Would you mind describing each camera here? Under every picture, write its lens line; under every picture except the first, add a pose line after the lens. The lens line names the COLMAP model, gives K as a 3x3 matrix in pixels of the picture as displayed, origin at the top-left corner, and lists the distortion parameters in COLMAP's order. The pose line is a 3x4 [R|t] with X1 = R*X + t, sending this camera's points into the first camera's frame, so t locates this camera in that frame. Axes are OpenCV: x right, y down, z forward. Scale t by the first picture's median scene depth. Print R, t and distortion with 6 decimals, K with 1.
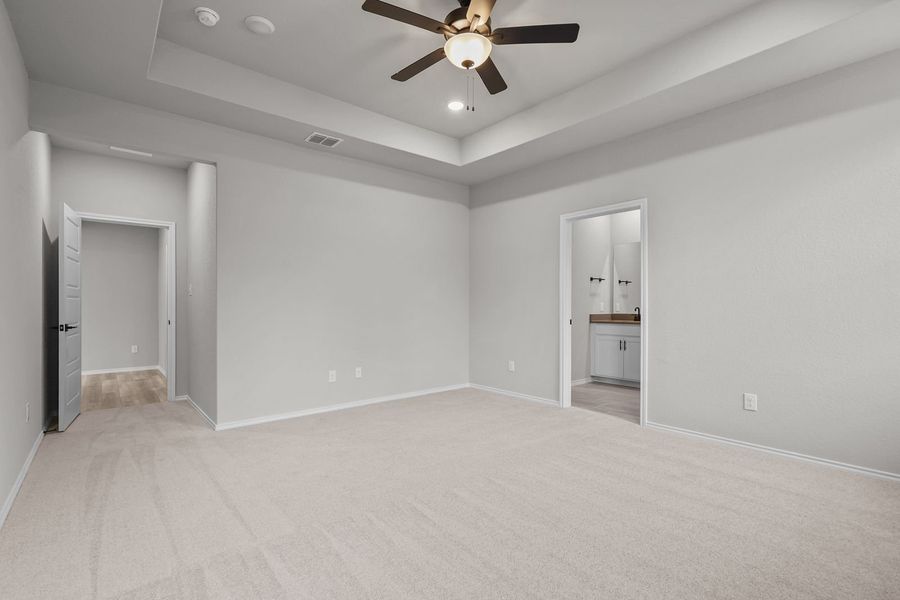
lens RADIAL K [[411.3, 0, 448.8], [0, 411.3, 303.1], [0, 0, 1]] dist [-0.001695, -0.000507]
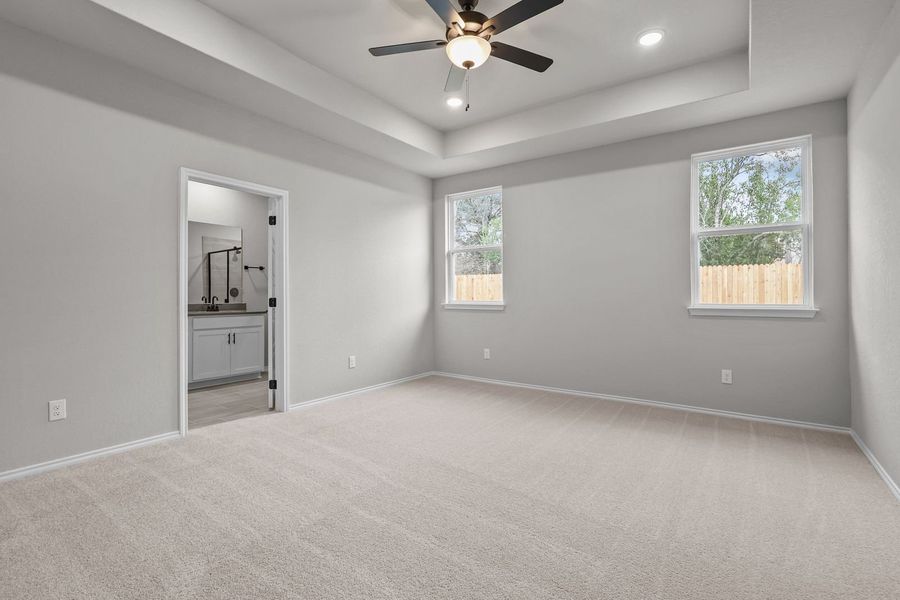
lens RADIAL K [[427.1, 0, 450.0], [0, 427.1, 300.0], [0, 0, 1]] dist [-0.000058, -0.000073]
pose [[-0.259040, -0.006086, 0.965847, -0.394399], [-0.006120, 0.999970, 0.004659, 0.011314], [-0.965847, -0.004704, -0.259070, 0.551985]]
